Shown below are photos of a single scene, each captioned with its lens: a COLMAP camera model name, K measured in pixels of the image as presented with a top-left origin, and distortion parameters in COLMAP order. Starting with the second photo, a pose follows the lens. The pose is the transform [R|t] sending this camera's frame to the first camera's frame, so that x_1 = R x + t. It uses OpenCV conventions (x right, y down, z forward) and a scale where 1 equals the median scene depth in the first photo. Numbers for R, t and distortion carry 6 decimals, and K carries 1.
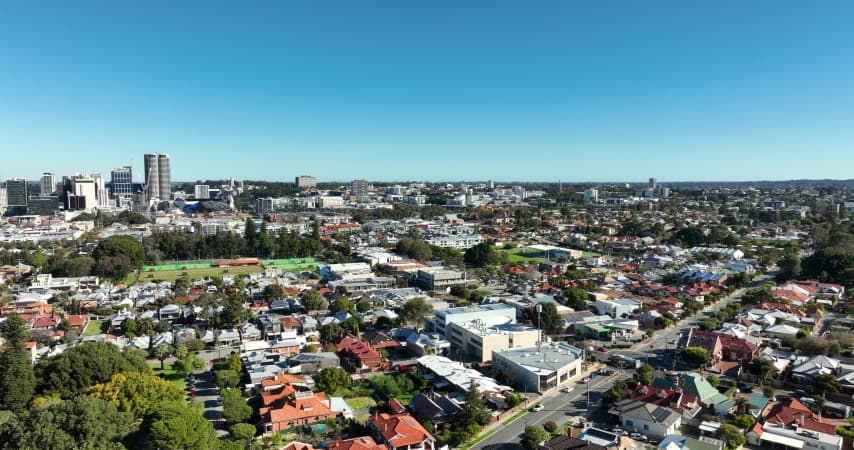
lens RADIAL K [[600.1, 0, 430.0], [0, 600.1, 230.9], [0, 0, 1]] dist [-0.002665, 0.016824]
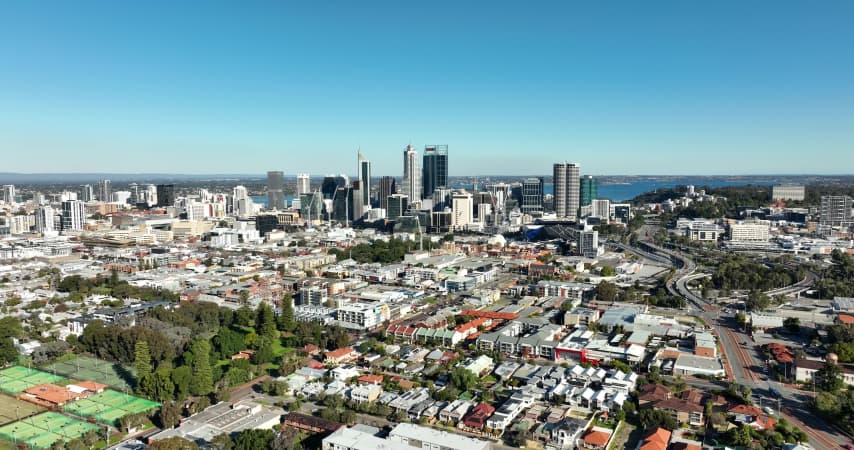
lens RADIAL K [[600.1, 0, 432.5], [0, 600.1, 222.3], [0, 0, 1]] dist [-0.002665, 0.016824]
pose [[0.616364, 0.062394, -0.784985, 0.133095], [-0.062104, 0.997603, 0.030531, -0.054998], [0.785009, 0.029933, 0.618761, 0.291805]]
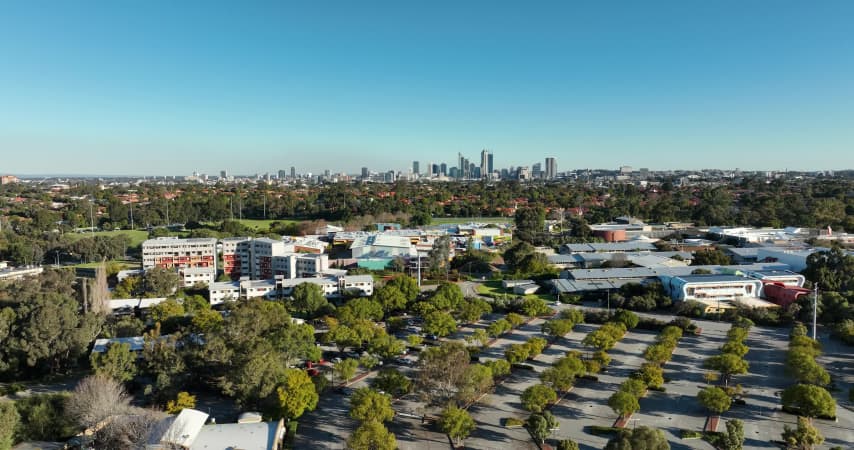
lens RADIAL K [[600.1, 0, 424.8], [0, 600.1, 221.7], [0, 0, 1]] dist [-0.002665, 0.016824]
pose [[0.796031, 0.045102, -0.603572, 0.563027], [-0.046829, 0.998820, 0.012876, 0.111150], [0.603441, 0.018015, 0.797204, -1.126773]]
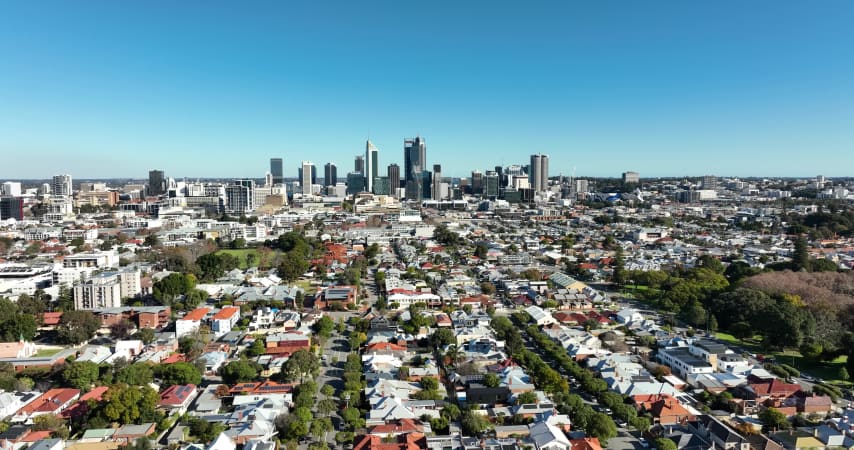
lens RADIAL K [[600.1, 0, 430.0], [0, 600.1, 224.3], [0, 0, 1]] dist [-0.002665, 0.016824]
pose [[0.954984, 0.021613, -0.295868, -0.306403], [-0.022604, 0.999745, 0.000073, 0.018486], [0.295794, 0.006618, 0.955229, -0.233333]]
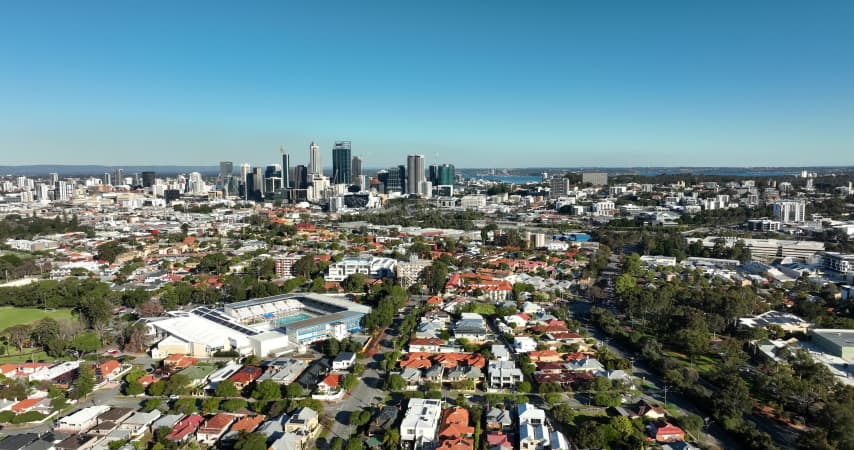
lens RADIAL K [[600.1, 0, 432.2], [0, 600.1, 222.4], [0, 0, 1]] dist [-0.002665, 0.016824]
pose [[0.527195, 0.077409, -0.846211, 0.597799], [-0.066704, 0.996539, 0.049603, -0.055402], [0.847122, 0.030296, 0.530533, 0.396333]]
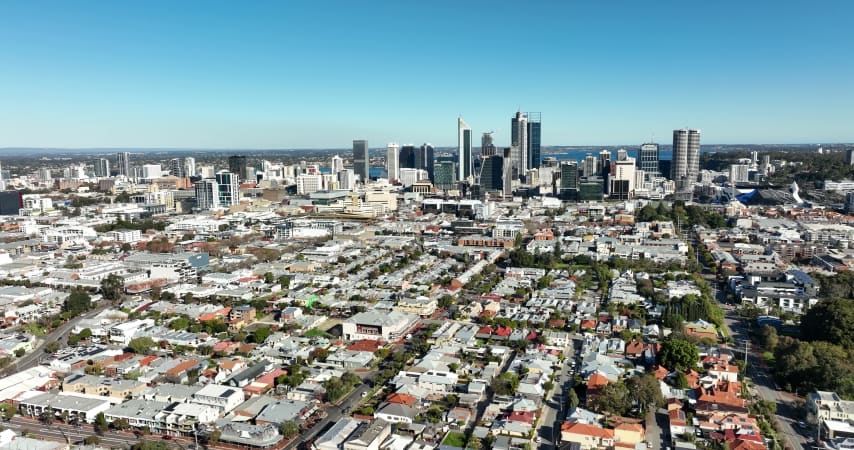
lens RADIAL K [[600.1, 0, 431.0], [0, 600.1, 223.2], [0, 0, 1]] dist [-0.002665, 0.016824]
pose [[0.742392, 0.079046, -0.665286, -0.125829], [-0.045255, 0.996664, 0.067919, -0.030658], [0.668435, -0.020315, 0.743493, 0.056995]]
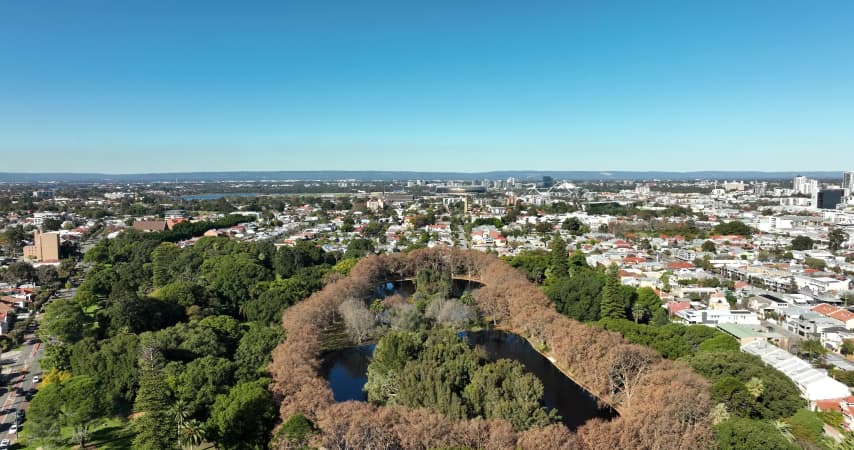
lens RADIAL K [[600.1, 0, 429.7], [0, 600.1, 228.3], [0, 0, 1]] dist [-0.002665, 0.016824]
pose [[-0.417722, 0.081021, -0.904955, -0.009356], [-0.070457, 0.990128, 0.121169, -0.007179], [0.905839, 0.114375, -0.407890, 0.093343]]
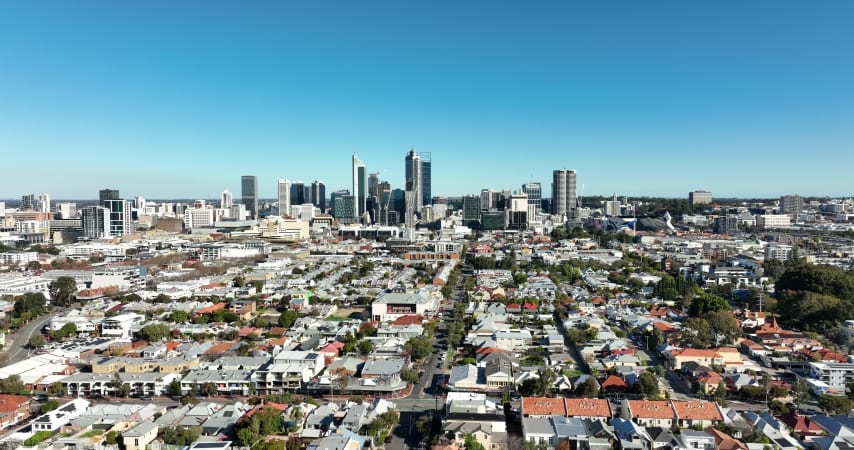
lens RADIAL K [[600.1, 0, 430.5], [0, 600.1, 219.5], [0, 0, 1]] dist [-0.002665, 0.016824]
pose [[0.878060, 0.016630, -0.478262, -0.173726], [-0.038514, 0.998610, -0.035985, -0.001146], [0.476998, 0.050017, 0.877480, 0.020972]]
